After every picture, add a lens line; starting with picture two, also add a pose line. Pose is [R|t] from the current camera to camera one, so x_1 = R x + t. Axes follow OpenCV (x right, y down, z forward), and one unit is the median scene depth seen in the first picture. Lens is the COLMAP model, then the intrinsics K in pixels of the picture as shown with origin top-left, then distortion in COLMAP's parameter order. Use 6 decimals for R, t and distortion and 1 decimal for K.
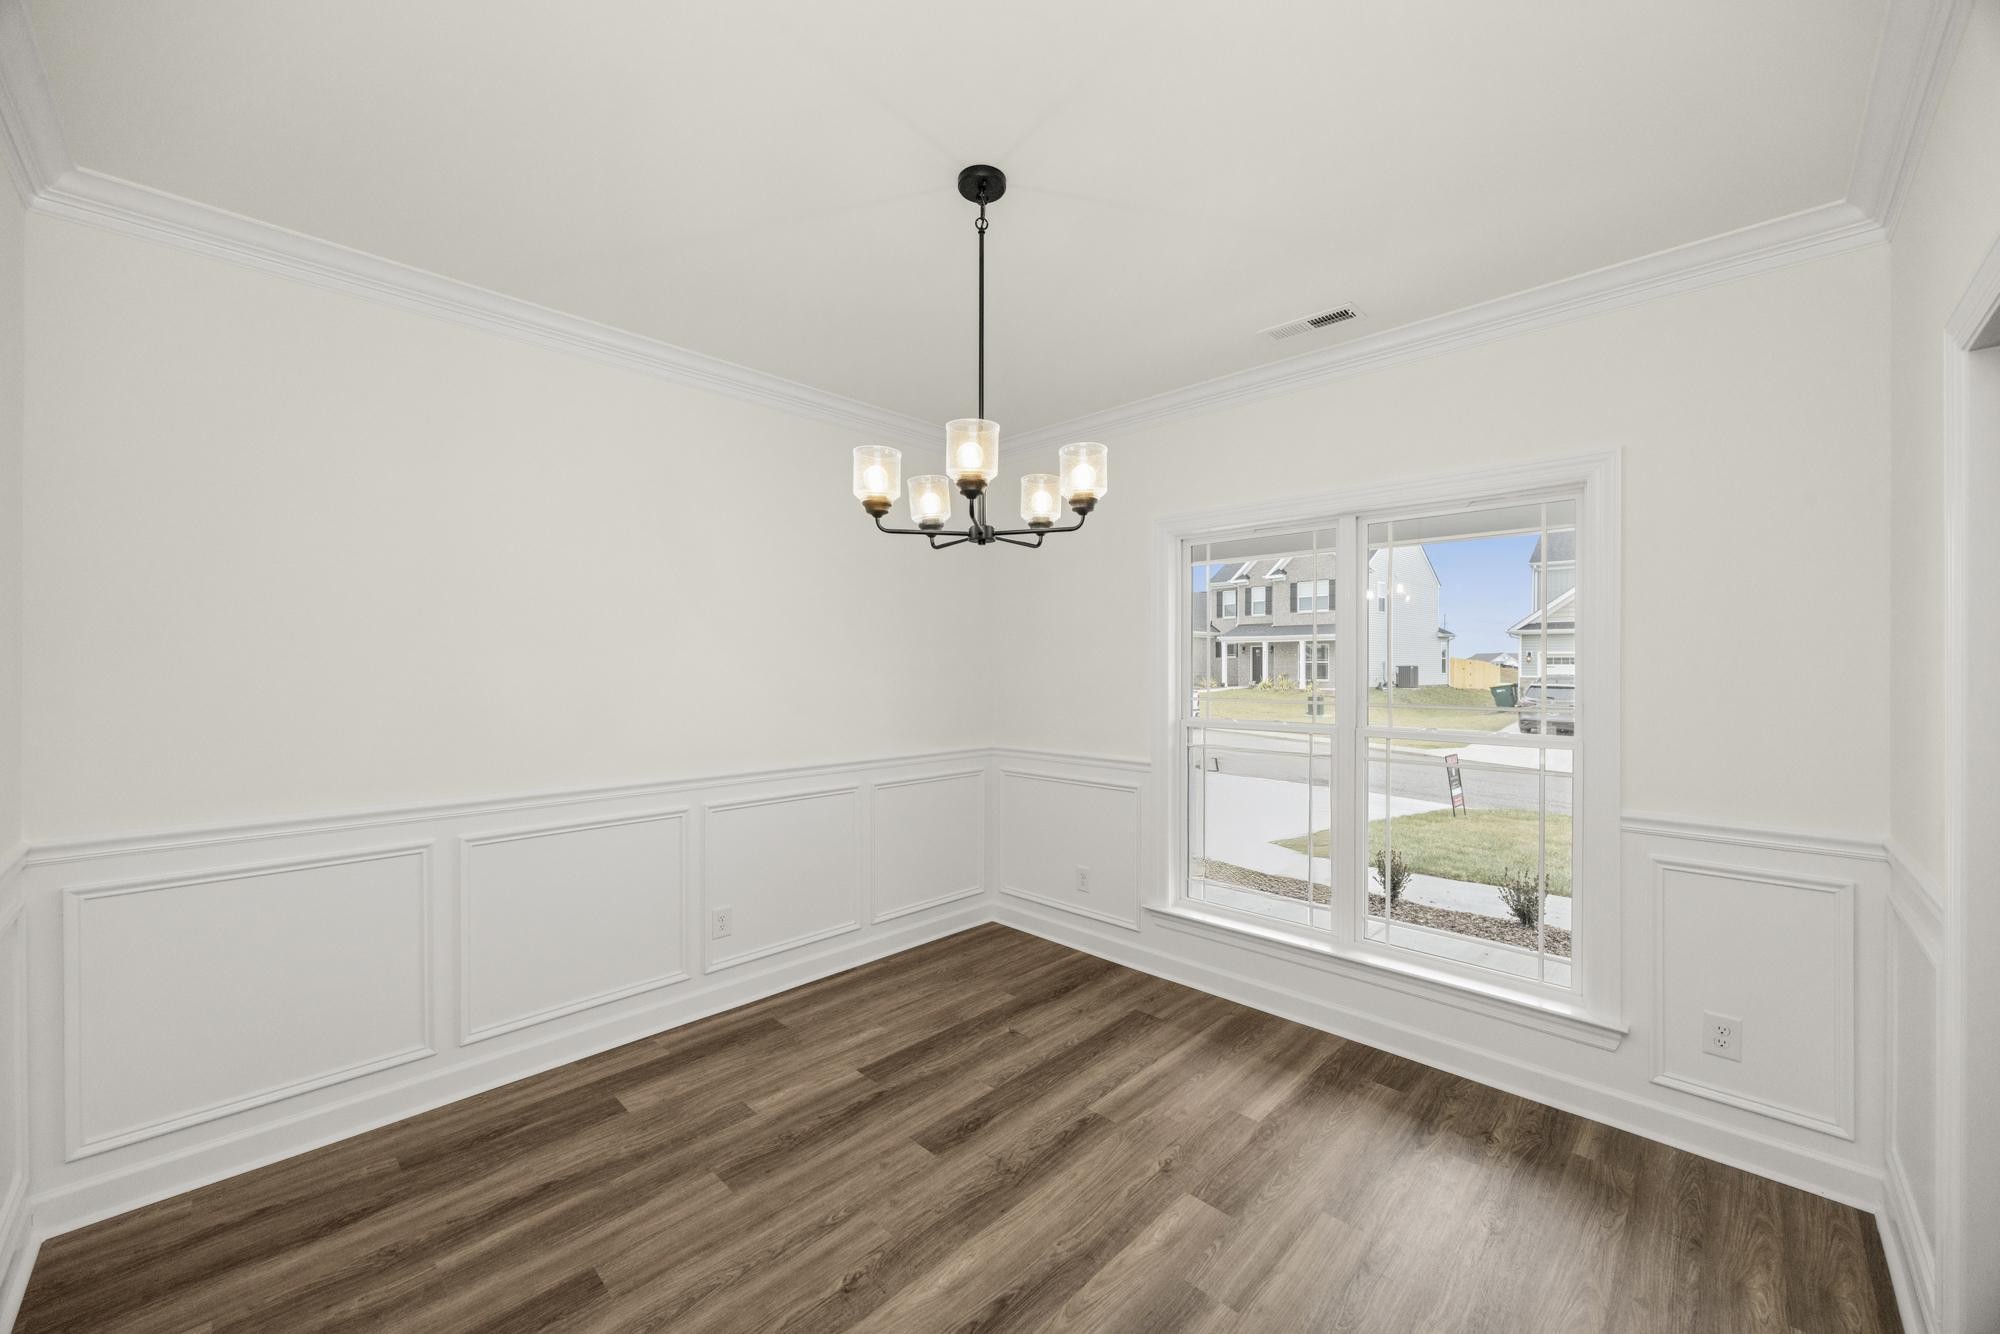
lens RADIAL K [[753.9, 0, 1000.0], [0, 753.9, 667.0], [0, 0, 1]] dist [-0.002312, -0.000082]
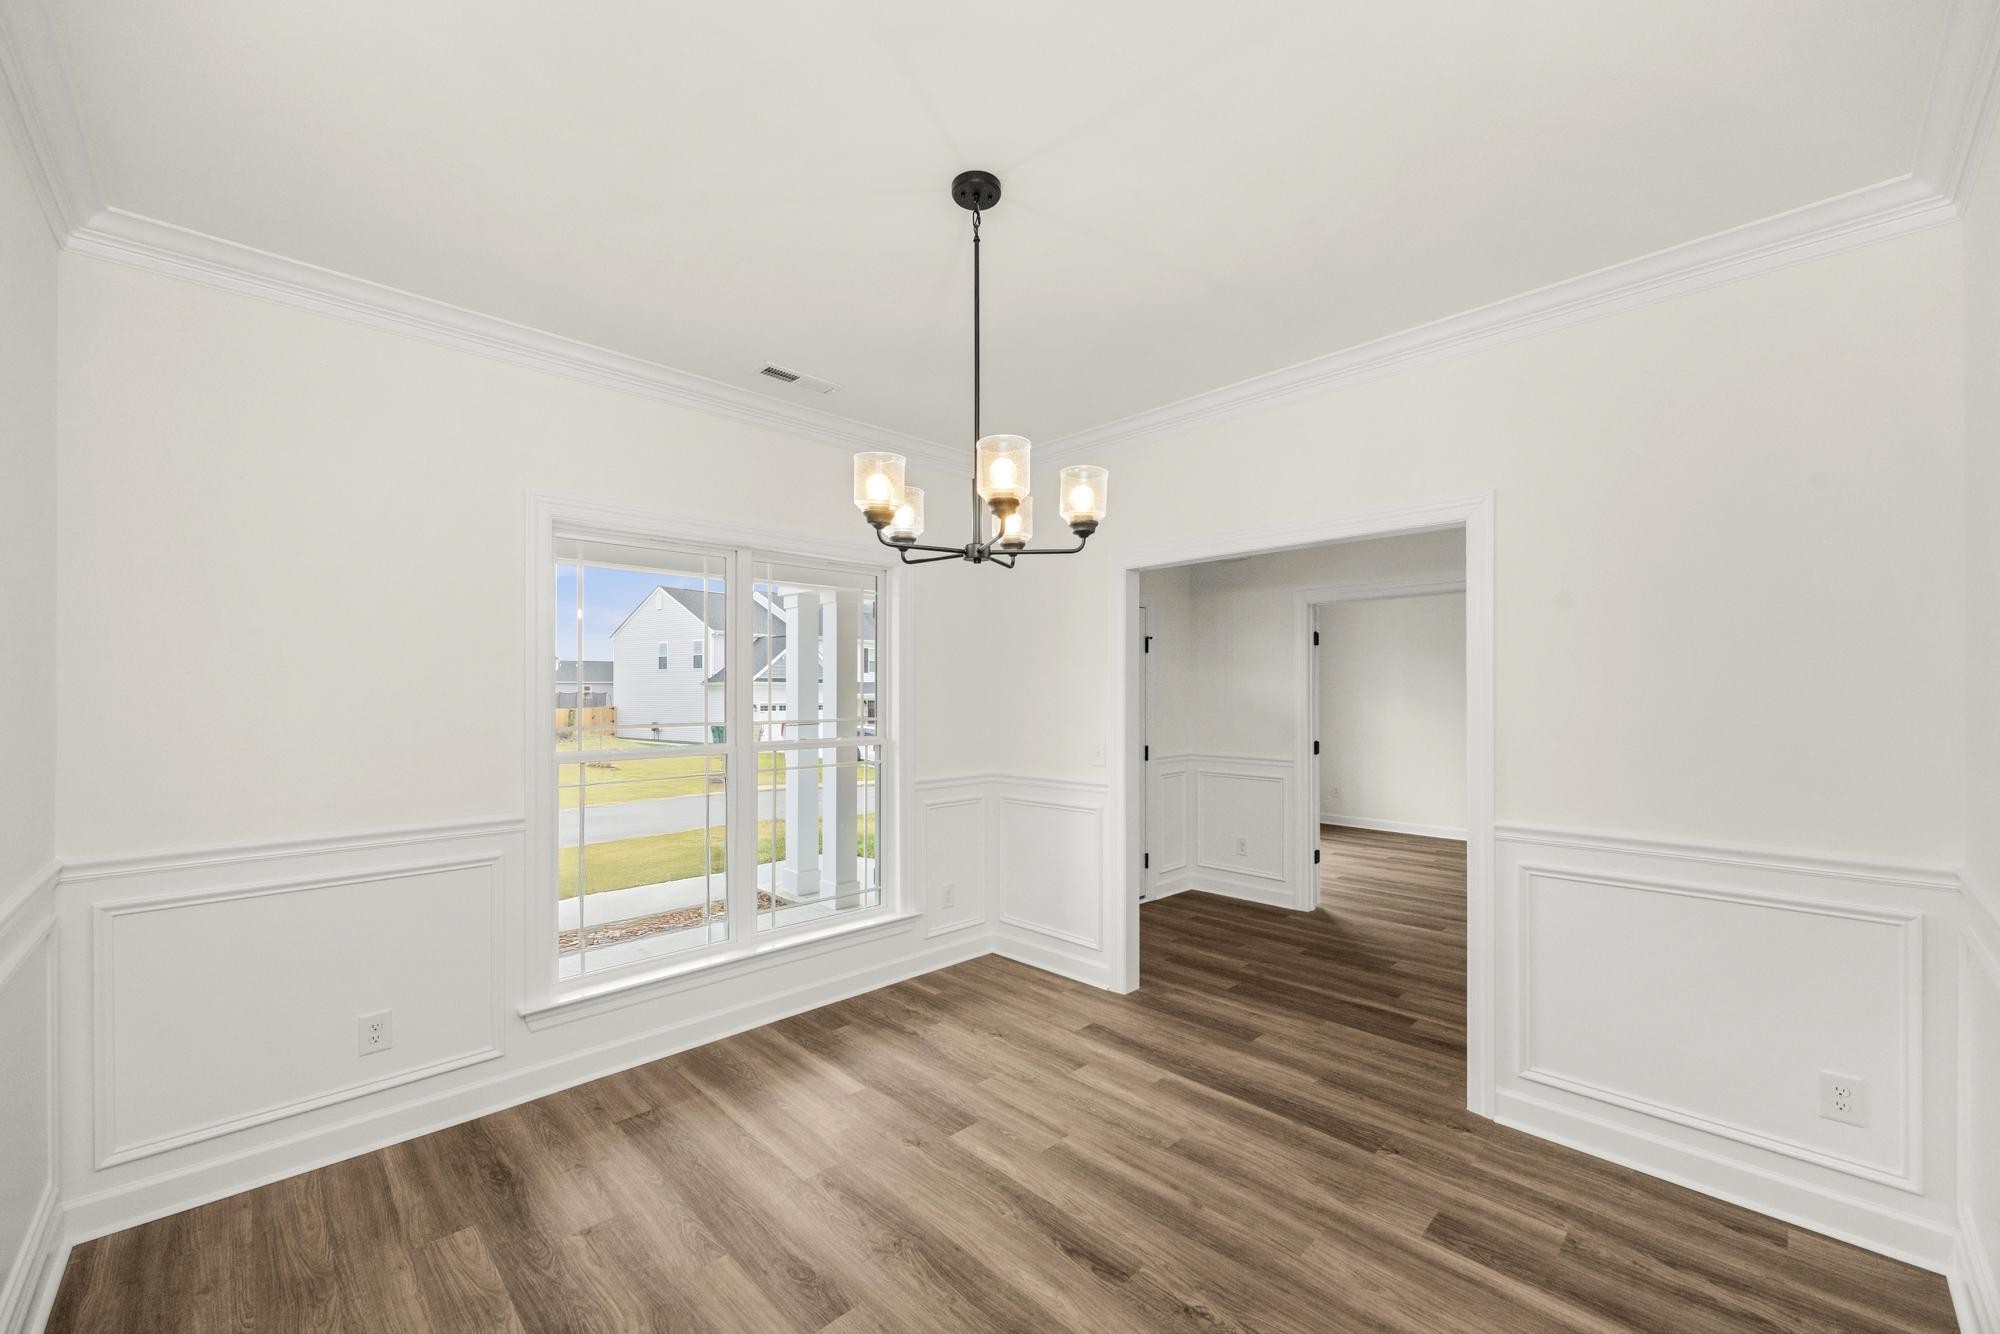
lens RADIAL K [[783.5, 0, 1001.7], [0, 783.5, 691.7], [0, 0, 1]] dist [0.002363, 0.000094]
pose [[0.024950, -0.002031, 0.999687, -0.805280], [-0.001705, 0.999996, 0.002074, 0.000427], [-0.999687, -0.001756, 0.024946, 0.735341]]
